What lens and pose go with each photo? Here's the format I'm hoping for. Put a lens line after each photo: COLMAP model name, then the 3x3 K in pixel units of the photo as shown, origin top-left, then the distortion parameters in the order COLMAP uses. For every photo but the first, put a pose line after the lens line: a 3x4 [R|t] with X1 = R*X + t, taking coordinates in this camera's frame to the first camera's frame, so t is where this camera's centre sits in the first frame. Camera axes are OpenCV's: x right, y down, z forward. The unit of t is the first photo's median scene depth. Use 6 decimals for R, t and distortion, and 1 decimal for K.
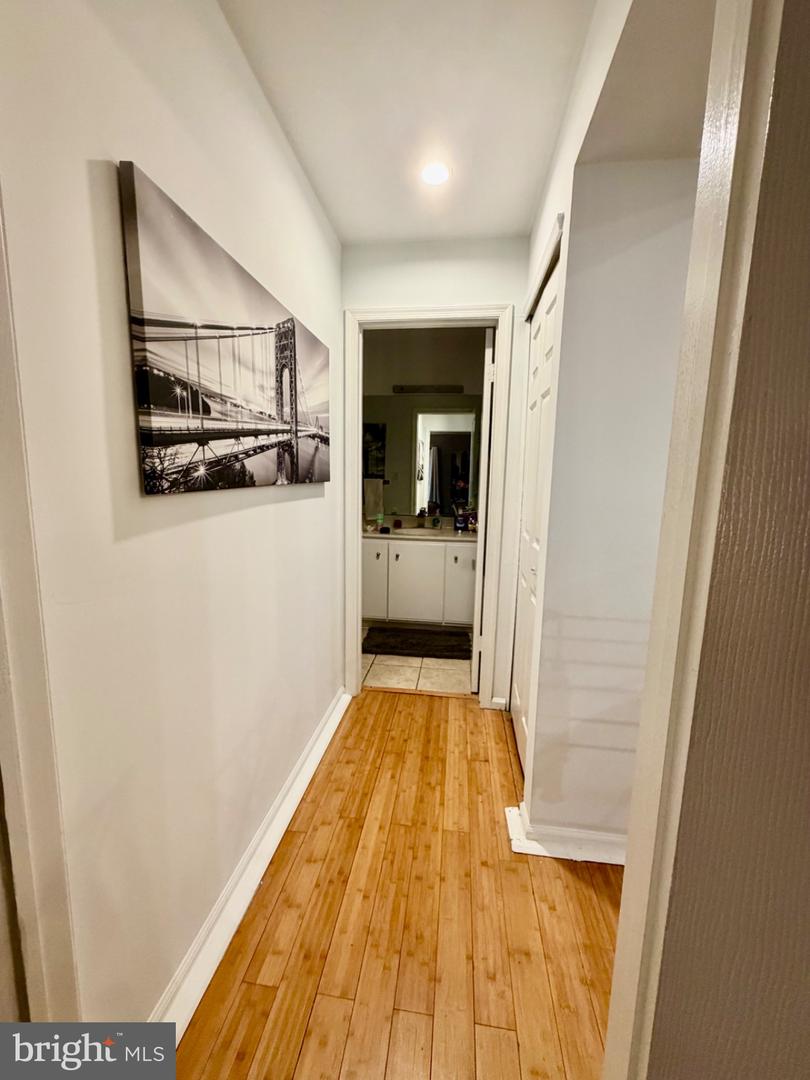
lens RADIAL K [[432.2, 0, 405.2], [0, 432.2, 539.6], [0, 0, 1]] dist [-0.003370, 0.000196]
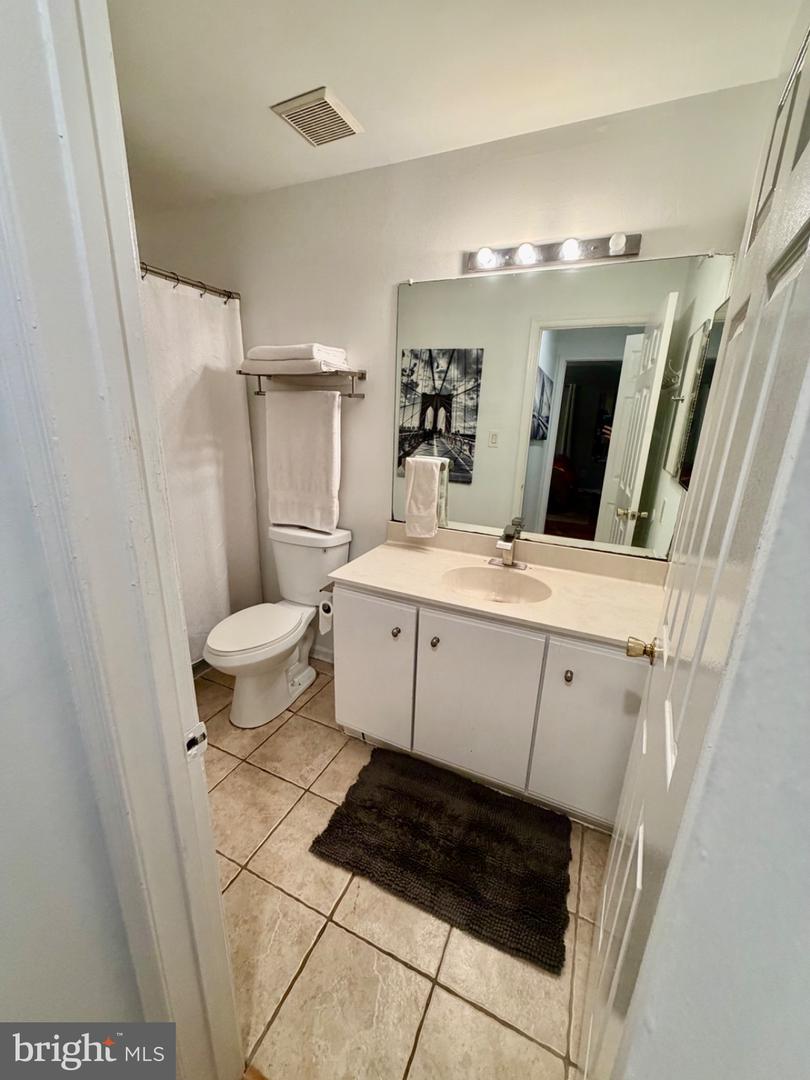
lens RADIAL K [[432.2, 0, 399.5], [0, 432.2, 540.7], [0, 0, 1]] dist [-0.003370, 0.000196]
pose [[0.953918, 0.098546, -0.283425, 0.041307], [-0.058818, 0.987619, 0.145427, -0.083284], [0.294247, -0.122055, 0.947904, 0.356192]]
